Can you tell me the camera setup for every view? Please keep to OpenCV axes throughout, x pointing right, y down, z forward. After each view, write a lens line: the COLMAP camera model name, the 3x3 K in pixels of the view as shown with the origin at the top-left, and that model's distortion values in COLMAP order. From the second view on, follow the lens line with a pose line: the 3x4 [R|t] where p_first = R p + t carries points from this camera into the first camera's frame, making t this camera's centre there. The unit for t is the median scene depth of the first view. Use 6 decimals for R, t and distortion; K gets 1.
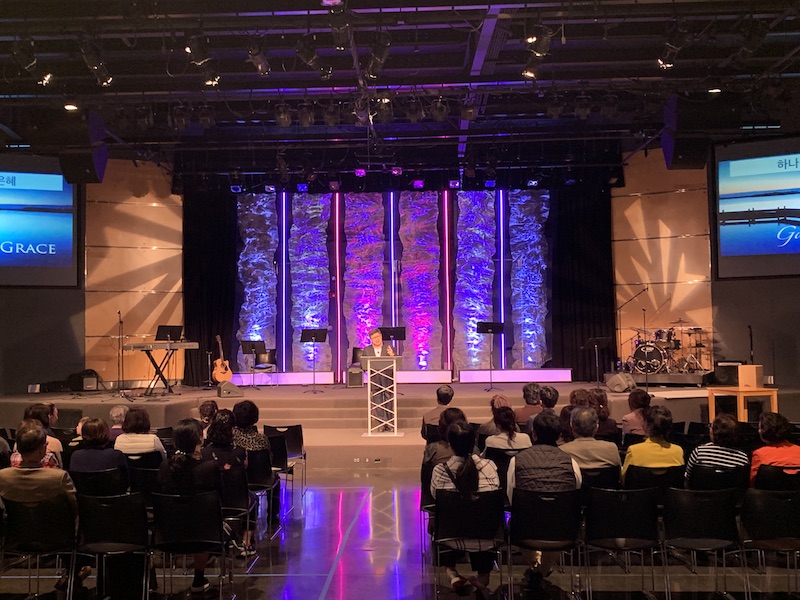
lens RADIAL K [[857.0, 0, 394.4], [0, 857.0, 298.3], [0, 0, 1]] dist [0.181616, -0.453844]
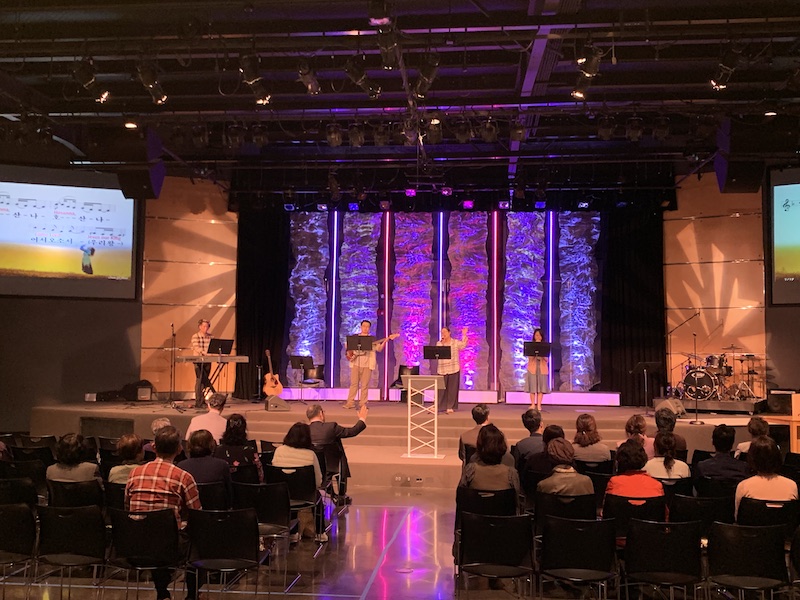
lens RADIAL K [[841.5, 0, 396.4], [0, 841.5, 300.0], [0, 0, 1]] dist [0.153689, -0.353567]
pose [[0.997984, 0.020891, -0.059924, 0.005523], [-0.022093, 0.999566, -0.019464, 0.000045], [0.059491, 0.020748, 0.998013, 0.010161]]
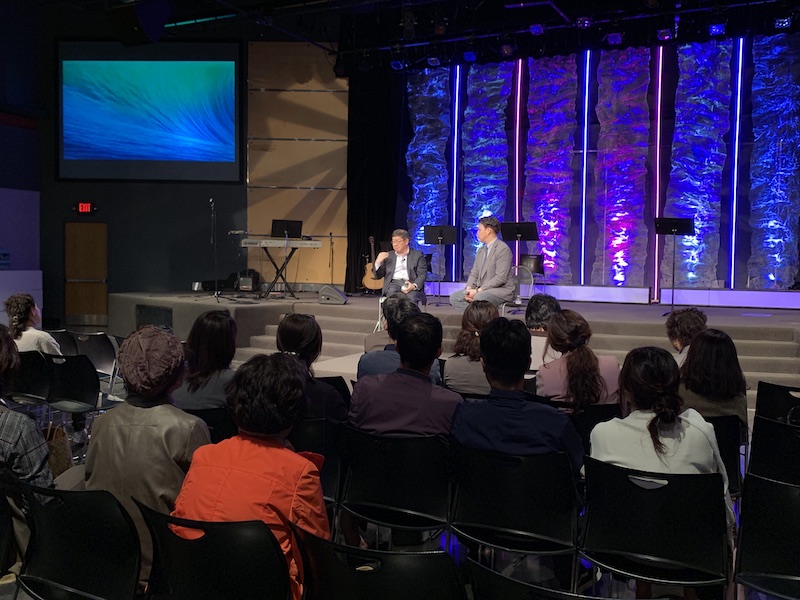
lens RADIAL K [[786.9, 0, 395.6], [0, 786.9, 297.8], [0, 0, 1]] dist [0.174514, -0.458773]
pose [[0.910436, 0.047448, -0.410919, 0.146955], [-0.008667, 0.995370, 0.095730, 0.026639], [0.413558, -0.083595, 0.906632, 0.260011]]
